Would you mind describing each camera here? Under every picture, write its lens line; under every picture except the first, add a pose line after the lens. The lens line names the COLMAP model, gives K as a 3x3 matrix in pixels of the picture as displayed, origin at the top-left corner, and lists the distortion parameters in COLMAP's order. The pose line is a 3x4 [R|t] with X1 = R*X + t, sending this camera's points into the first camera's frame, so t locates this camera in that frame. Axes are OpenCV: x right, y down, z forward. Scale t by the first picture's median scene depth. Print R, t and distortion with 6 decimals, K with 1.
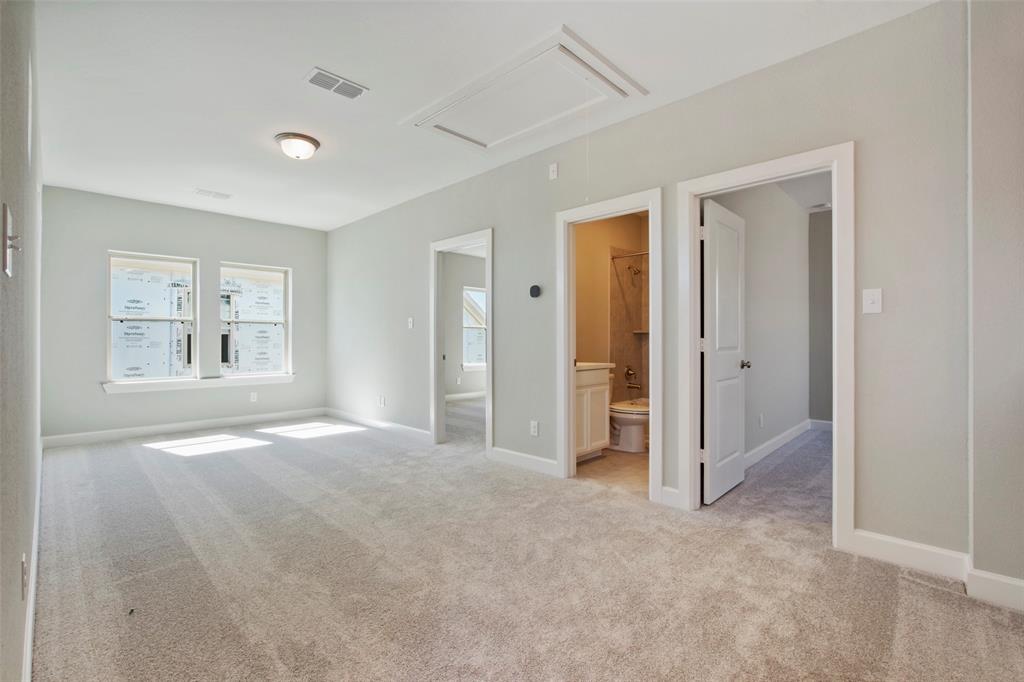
lens RADIAL K [[471.9, 0, 511.6], [0, 471.9, 340.5], [0, 0, 1]] dist [-0.028034, 0.002634]
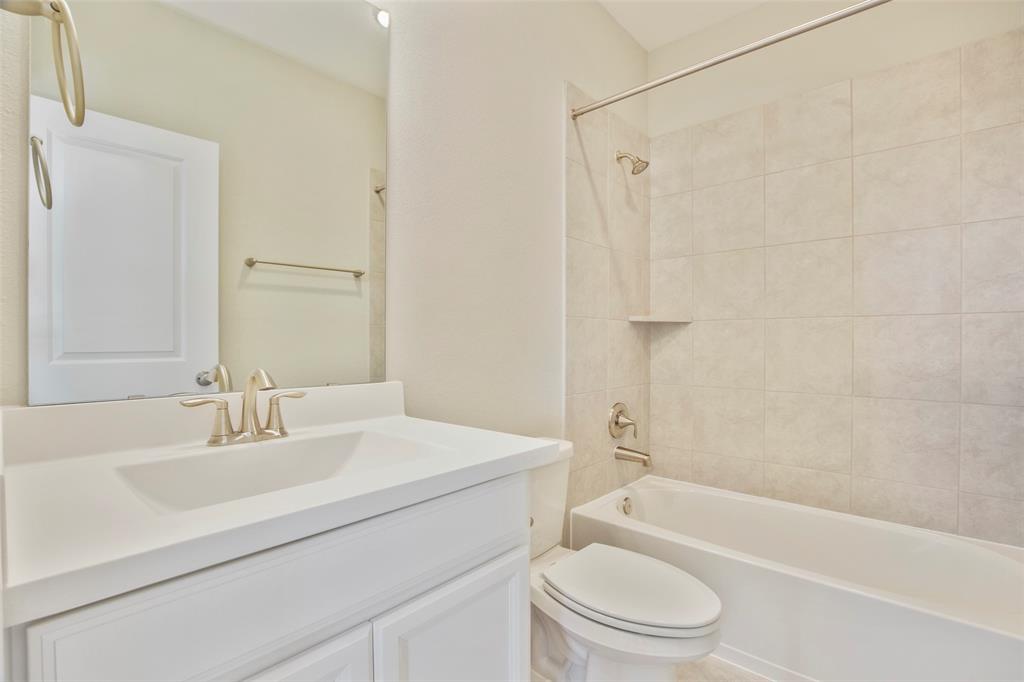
lens RADIAL K [[471.9, 0, 512.1], [0, 471.9, 341.4], [0, 0, 1]] dist [-0.028034, 0.002634]
pose [[0.999935, 0.000569, 0.011358, 0.154249], [-0.000547, 0.999998, -0.001945, 0.001911], [-0.011359, 0.001939, 0.999934, 0.603337]]
